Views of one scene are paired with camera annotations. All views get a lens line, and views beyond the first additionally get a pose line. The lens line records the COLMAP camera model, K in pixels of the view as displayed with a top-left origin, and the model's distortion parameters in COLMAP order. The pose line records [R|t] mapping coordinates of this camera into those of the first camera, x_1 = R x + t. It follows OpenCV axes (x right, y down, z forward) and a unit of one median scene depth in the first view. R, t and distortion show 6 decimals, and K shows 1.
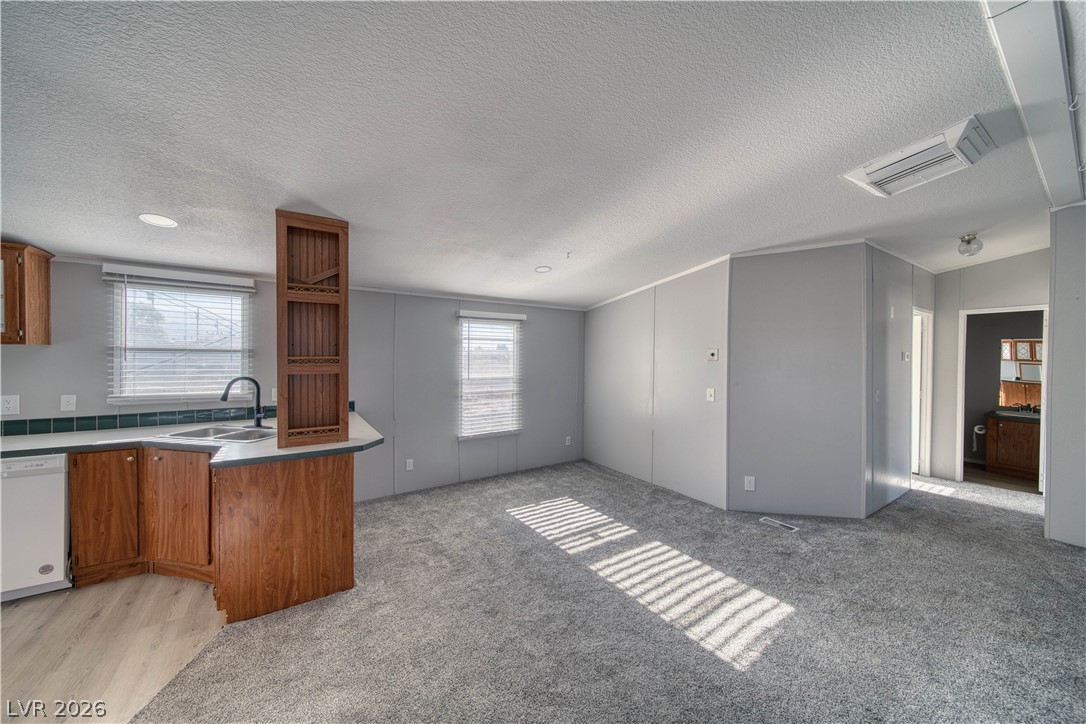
lens RADIAL K [[380.9, 0, 545.2], [0, 380.9, 359.4], [0, 0, 1]] dist [-0.001893, -0.000473]
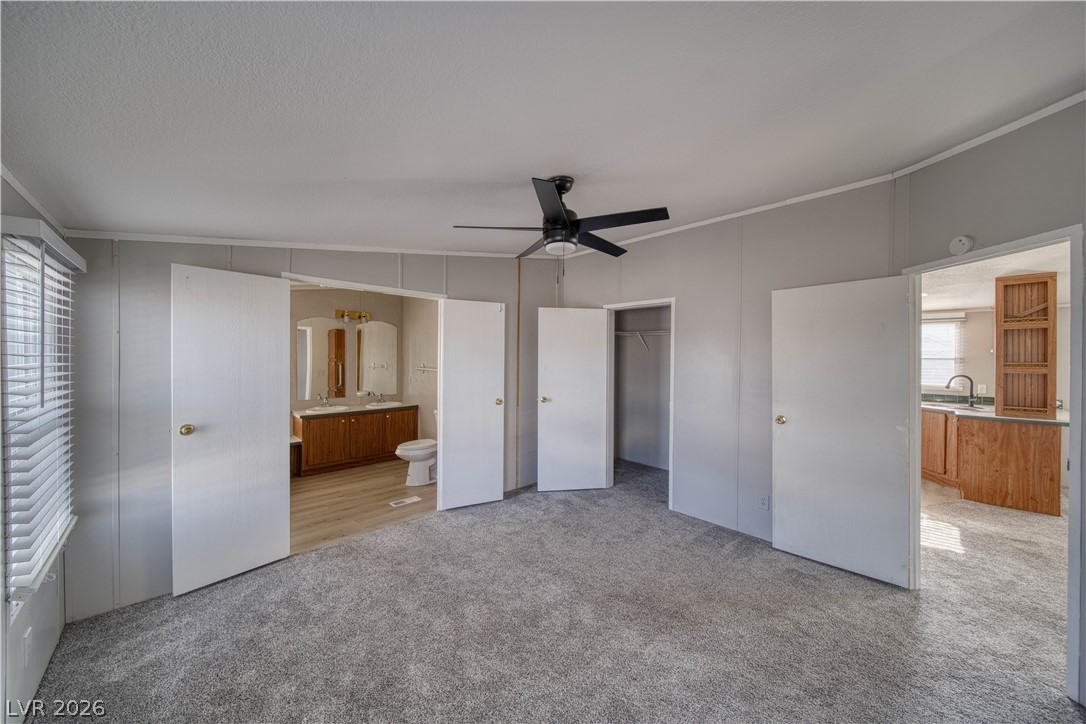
lens RADIAL K [[380.9, 0, 545.2], [0, 380.9, 359.4], [0, 0, 1]] dist [-0.001893, -0.000473]
pose [[0.163220, -0.004073, -0.986581, 0.519319], [-0.014494, 0.999874, -0.006525, 0.015560], [0.986483, 0.015364, 0.163140, -1.019758]]
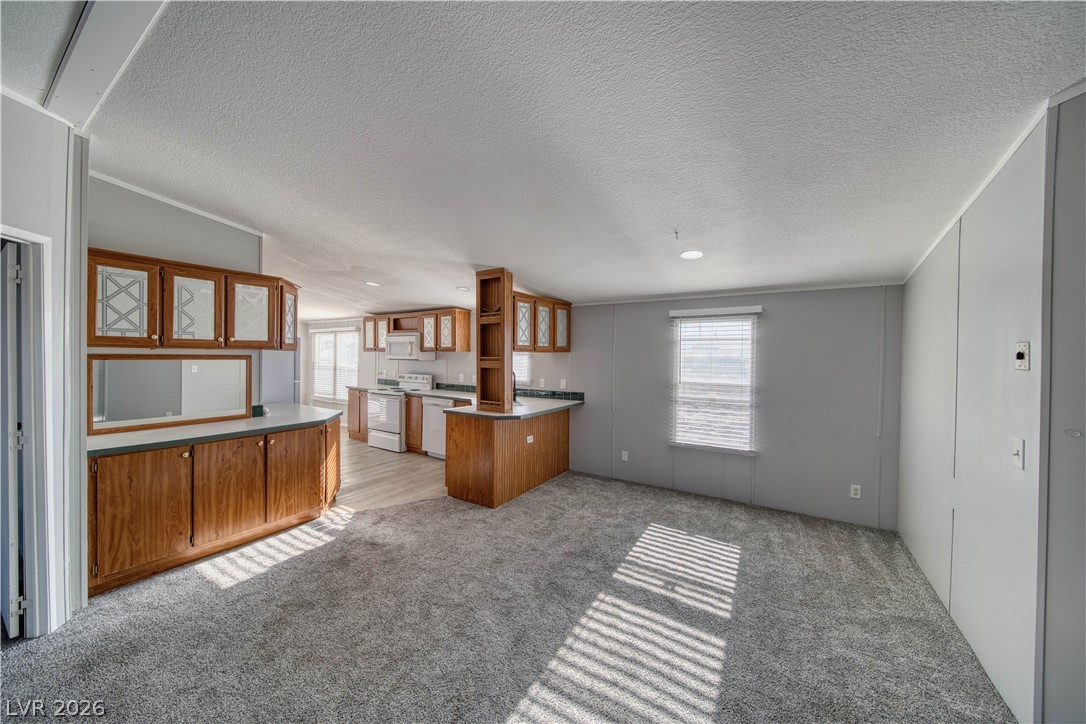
lens RADIAL K [[381.6, 0, 538.4], [0, 381.6, 358.4], [0, 0, 1]] dist [0.000025, -0.000048]
pose [[0.396005, 0.004787, -0.918236, 0.785500], [-0.016230, 0.999867, -0.001787, -0.001204], [0.918105, 0.015611, 0.396030, 0.450439]]
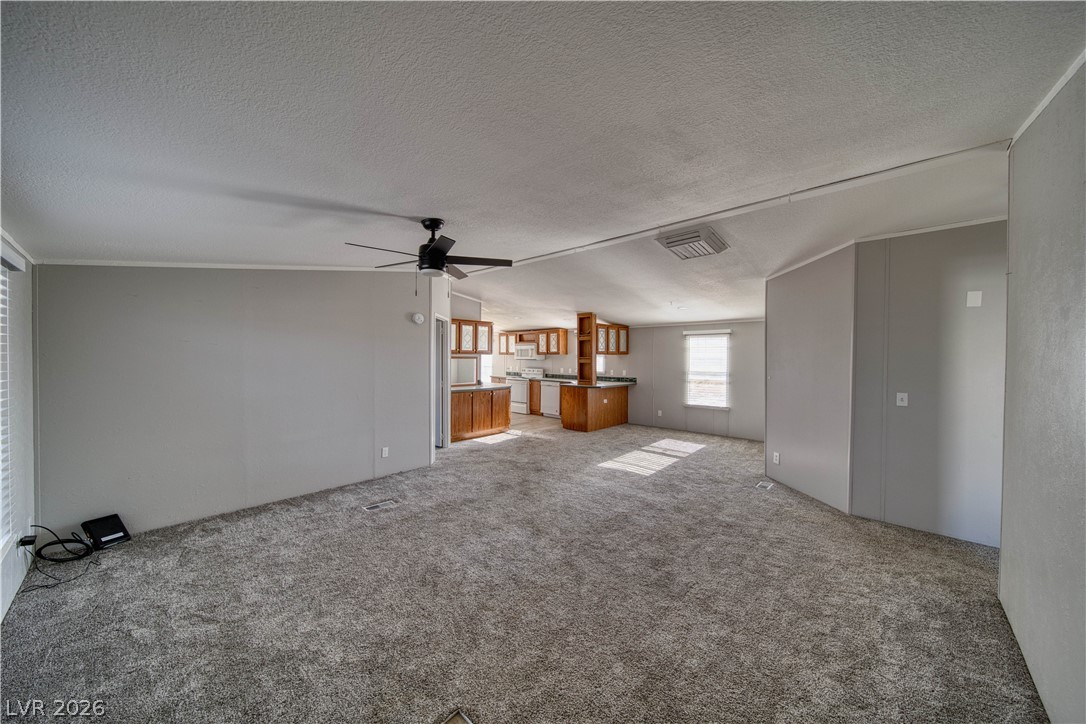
lens RADIAL K [[380.9, 0, 545.2], [0, 380.9, 359.4], [0, 0, 1]] dist [-0.001893, -0.000473]
pose [[0.241561, 0.000791, -0.970385, 1.944042], [-0.013174, 0.999910, -0.002465, 0.018549], [0.970296, 0.013379, 0.241550, -0.062375]]
